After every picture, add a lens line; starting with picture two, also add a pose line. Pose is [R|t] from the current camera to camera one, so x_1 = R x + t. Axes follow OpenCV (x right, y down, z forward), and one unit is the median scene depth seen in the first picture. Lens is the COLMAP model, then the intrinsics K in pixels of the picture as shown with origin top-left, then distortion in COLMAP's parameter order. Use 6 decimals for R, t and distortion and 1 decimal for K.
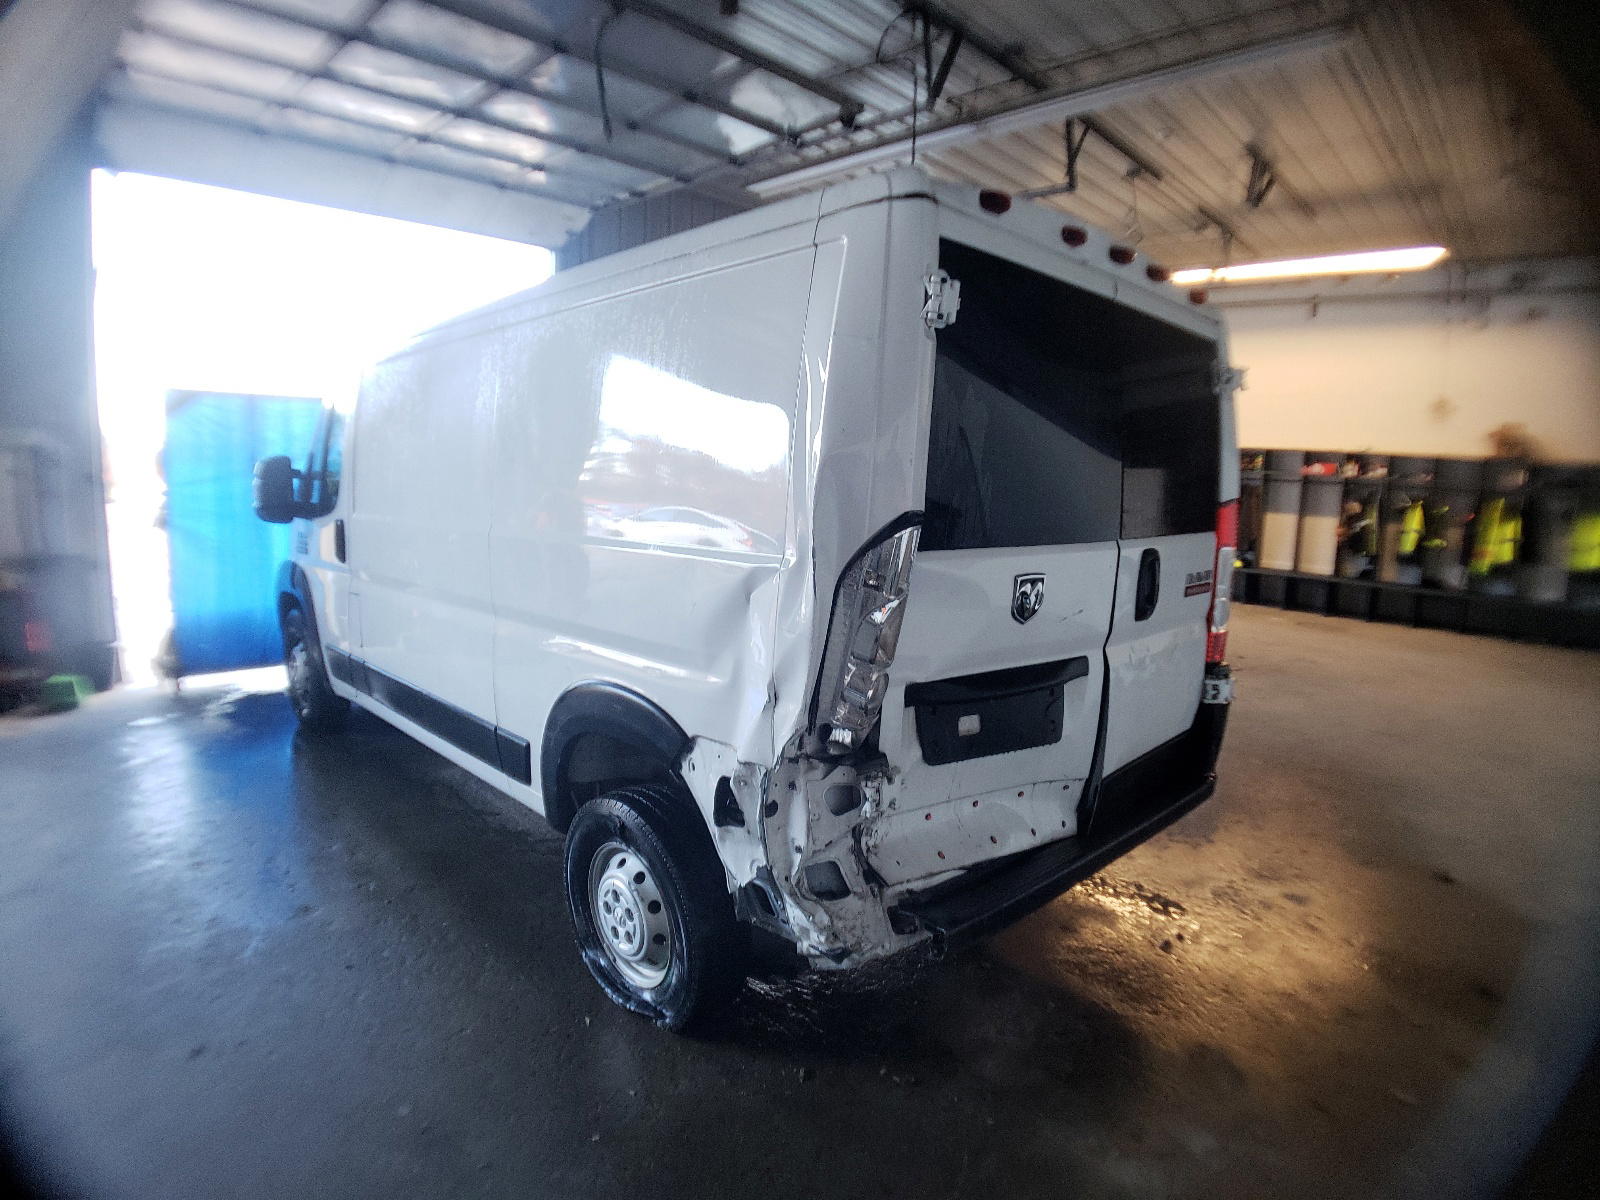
lens RADIAL K [[938.8, 0, 800.0], [0, 938.8, 600.0], [0, 0, 1]] dist [-0.075289, -0.000144]
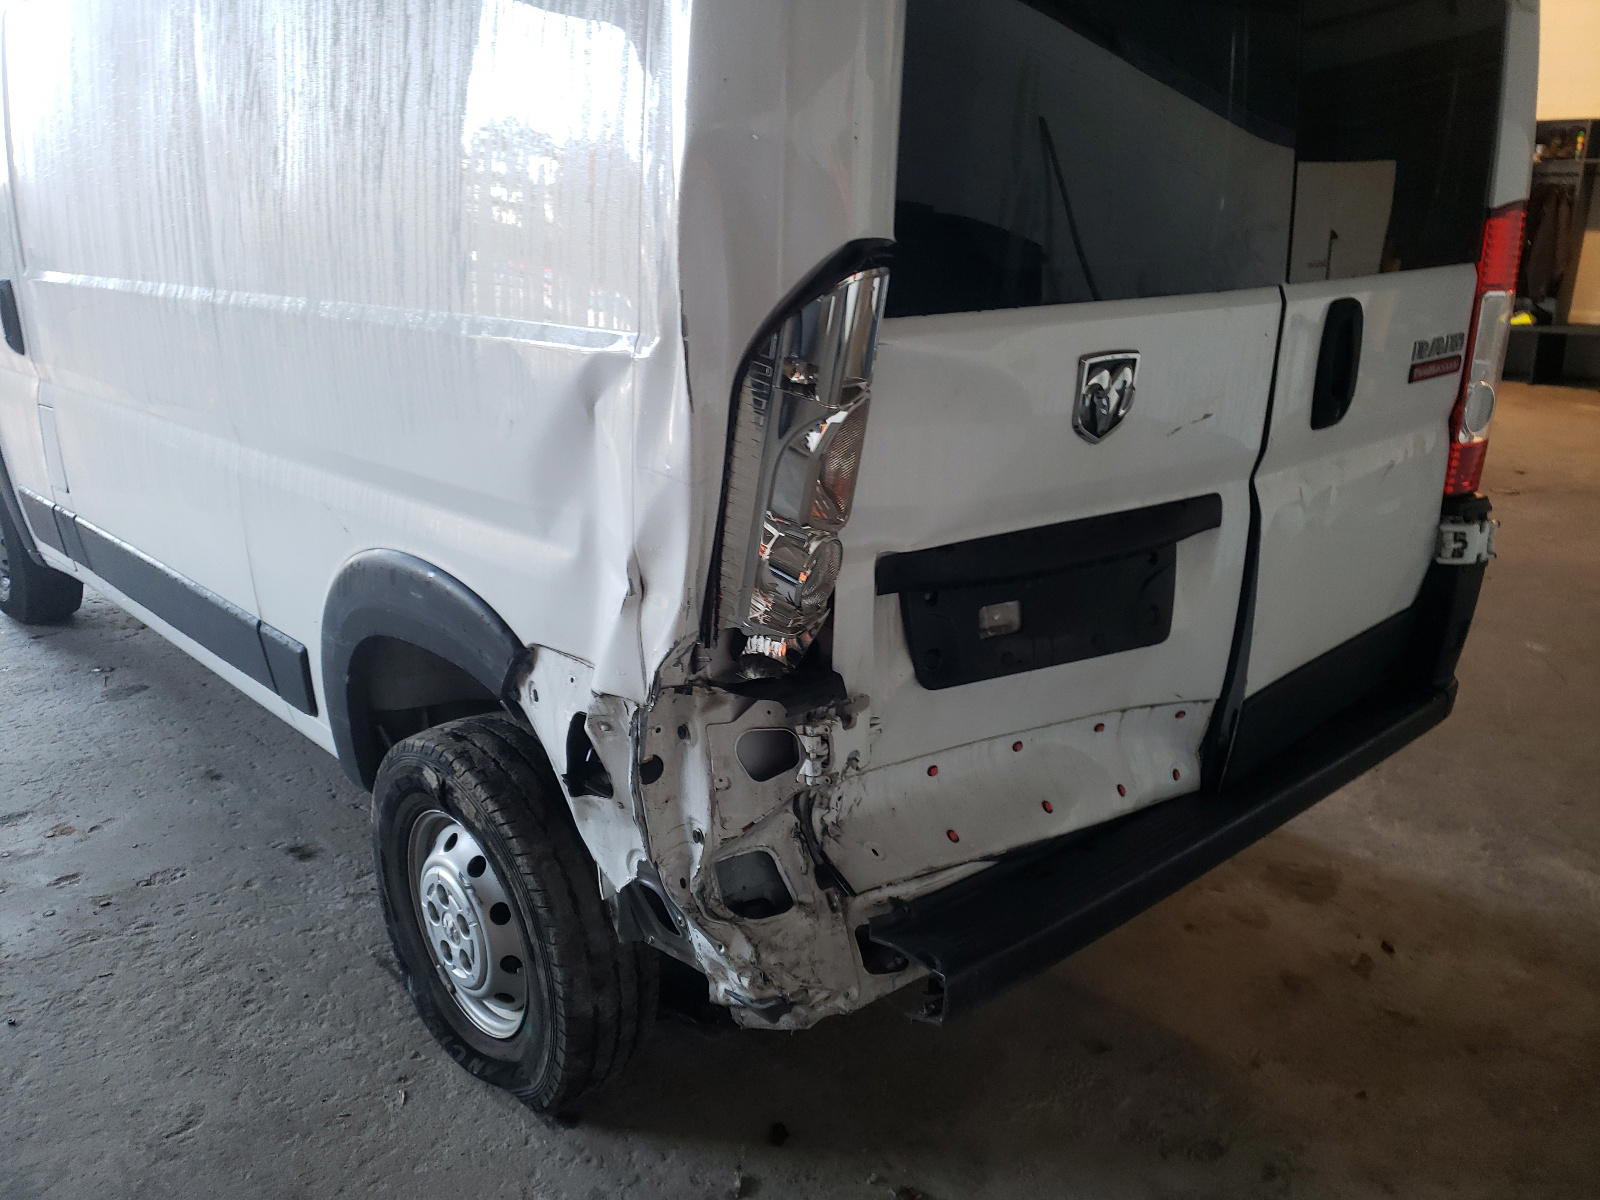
lens RADIAL K [[1335.5, 0, 800.0], [0, 1335.5, 600.0], [0, 0, 1]] dist [0.065166, -0.010667]
pose [[0.998823, -0.015795, -0.045865, 0.099726], [0.022564, 0.988270, 0.151042, -0.007583], [0.042941, -0.151899, 0.987463, 0.180022]]
